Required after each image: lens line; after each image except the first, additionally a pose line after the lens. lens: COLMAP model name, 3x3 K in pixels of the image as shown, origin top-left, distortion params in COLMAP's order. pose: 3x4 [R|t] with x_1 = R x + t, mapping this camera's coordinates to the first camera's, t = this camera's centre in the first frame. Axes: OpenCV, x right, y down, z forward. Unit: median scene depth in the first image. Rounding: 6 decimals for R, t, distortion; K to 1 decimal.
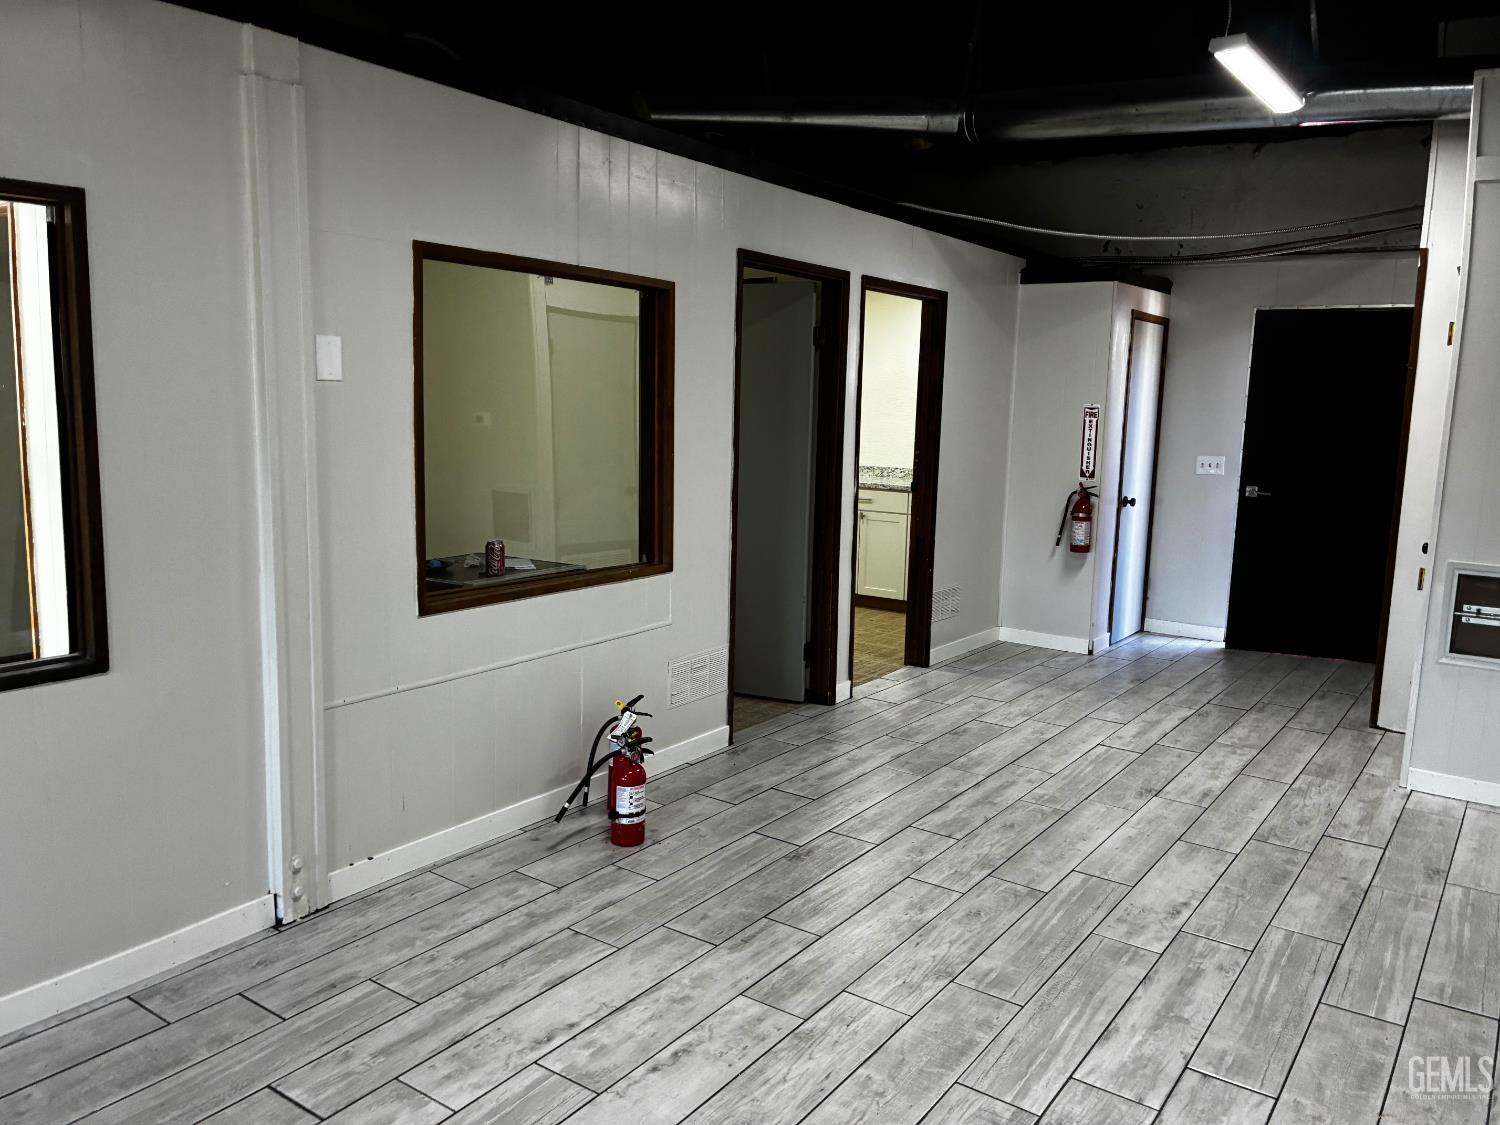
lens RADIAL K [[1133.5, 0, 746.8], [0, 1133.5, 555.1], [0, 0, 1]] dist [0.039355, -0.051212]
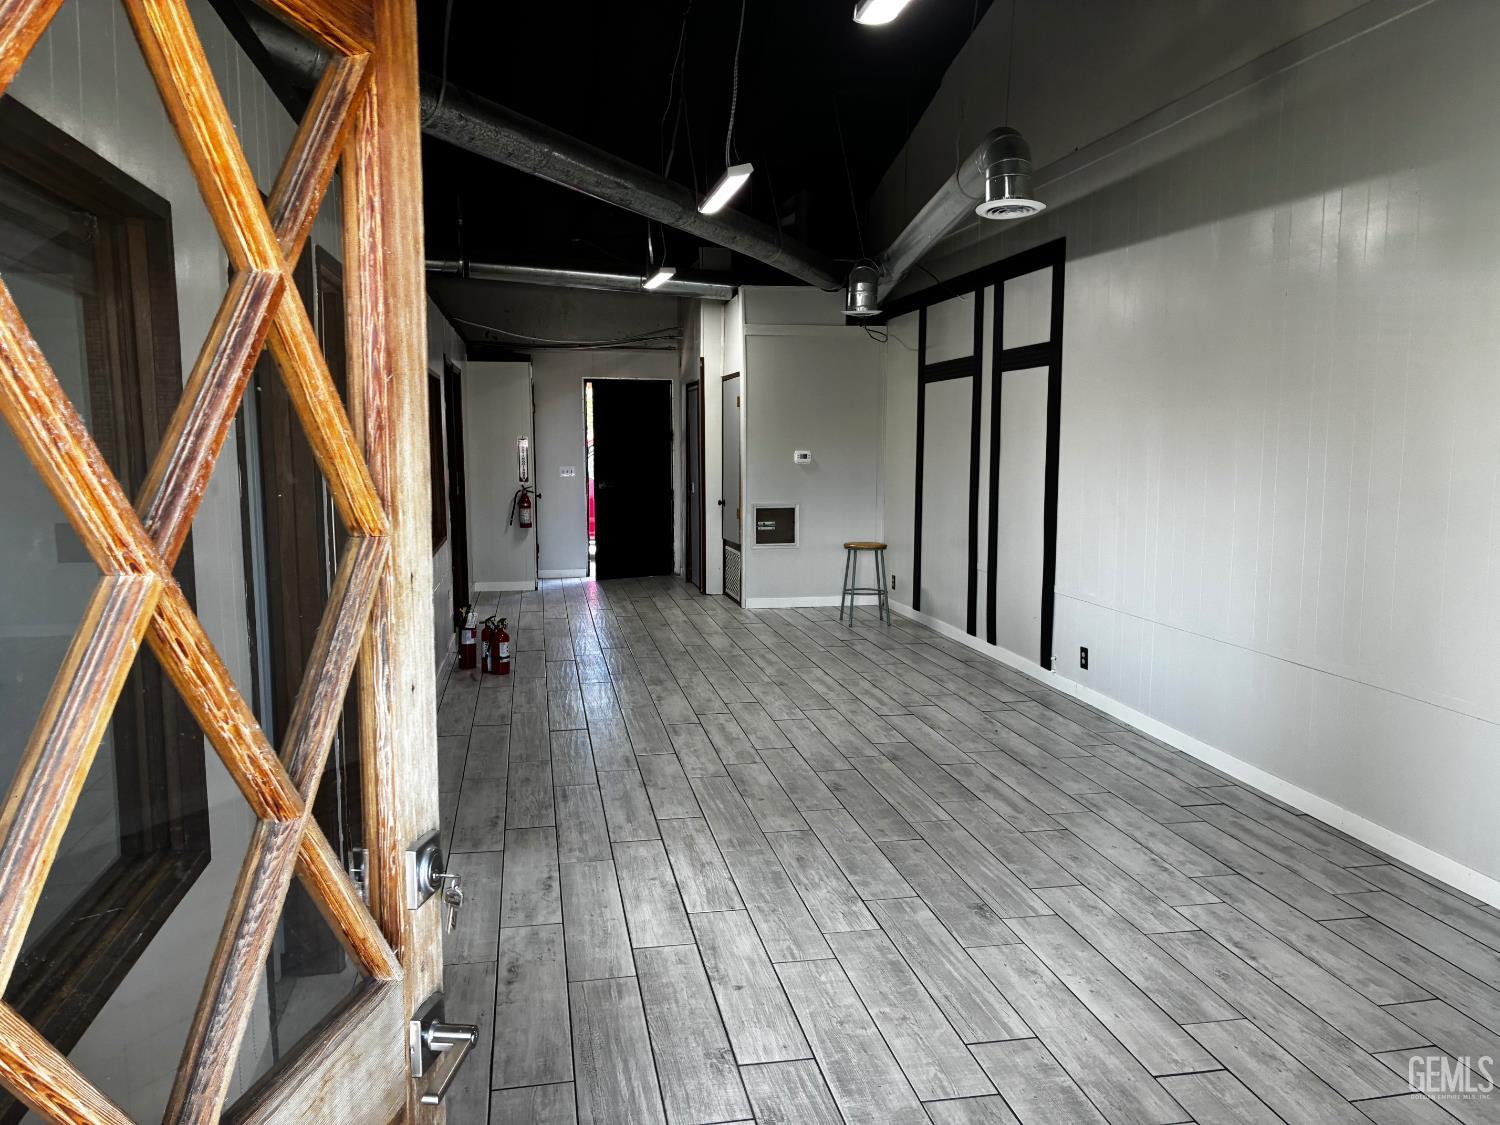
lens RADIAL K [[1133.5, 0, 753.0], [0, 1133.5, 565.7], [0, 0, 1]] dist [0.039355, -0.051212]
pose [[0.689520, -0.108712, 0.716061, -0.658966], [0.117447, 0.992368, 0.037566, 0.029027], [-0.714680, 0.058197, 0.697026, -0.364148]]
